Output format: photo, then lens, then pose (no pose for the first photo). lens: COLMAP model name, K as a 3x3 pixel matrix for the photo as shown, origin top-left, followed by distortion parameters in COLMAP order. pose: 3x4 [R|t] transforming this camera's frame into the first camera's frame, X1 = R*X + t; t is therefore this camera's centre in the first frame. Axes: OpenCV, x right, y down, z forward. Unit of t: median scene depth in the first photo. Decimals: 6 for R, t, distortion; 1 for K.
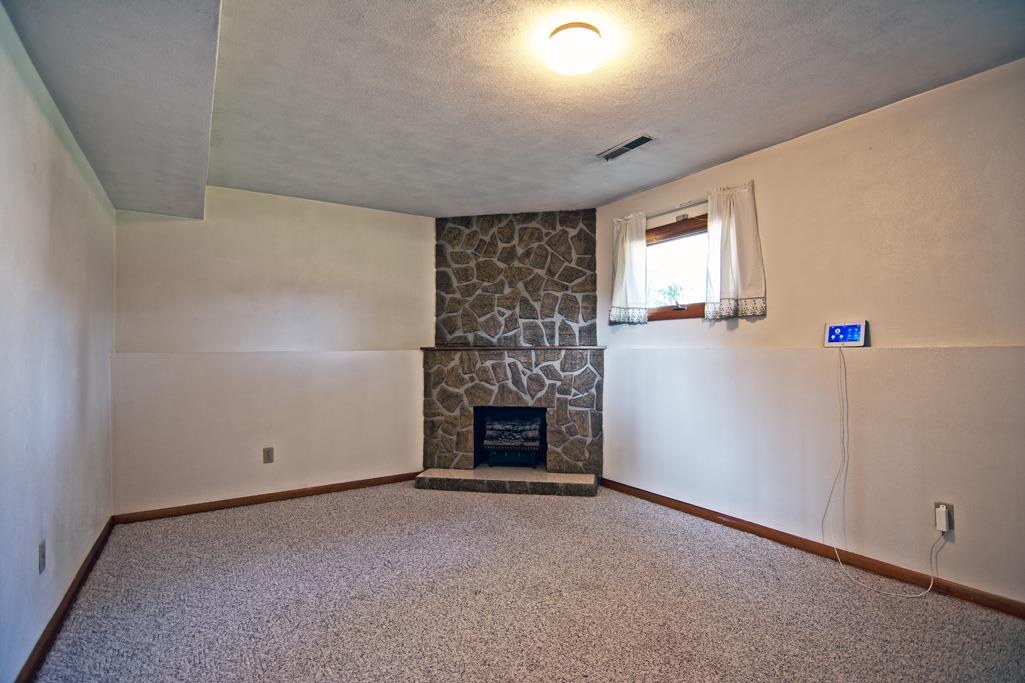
lens RADIAL K [[496.7, 0, 510.2], [0, 496.7, 345.9], [0, 0, 1]] dist [0.000061, -0.012441]
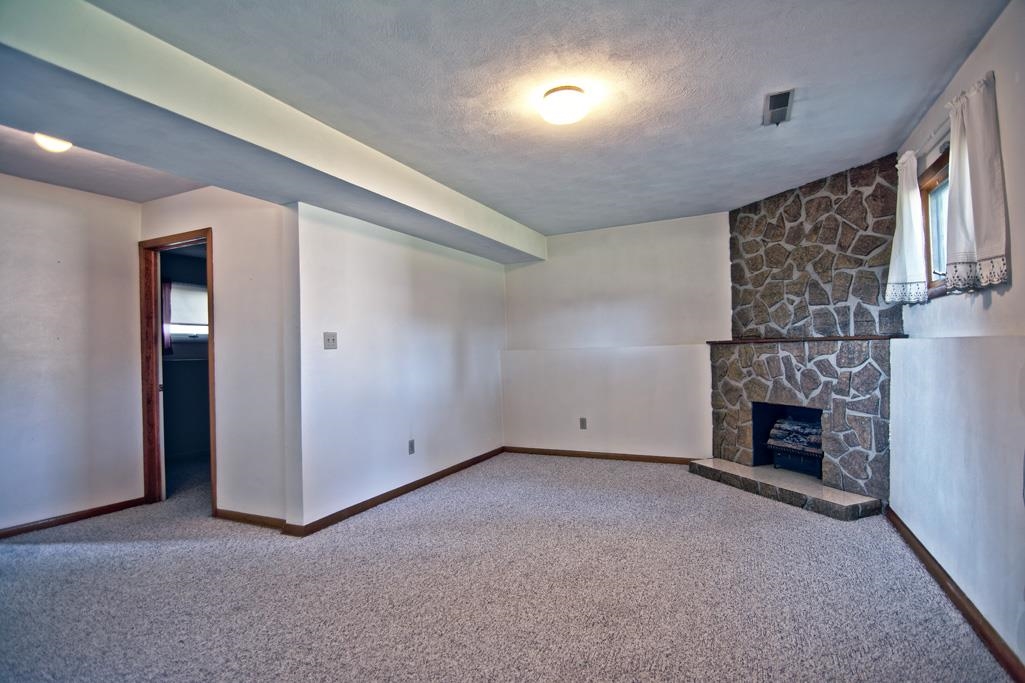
lens RADIAL K [[496.7, 0, 510.2], [0, 496.7, 345.9], [0, 0, 1]] dist [0.000061, -0.012441]
pose [[0.521516, -0.015121, -0.853107, 0.497714], [0.033207, 0.999445, 0.002586, -0.003996], [0.852595, -0.029678, 0.521729, 0.099957]]
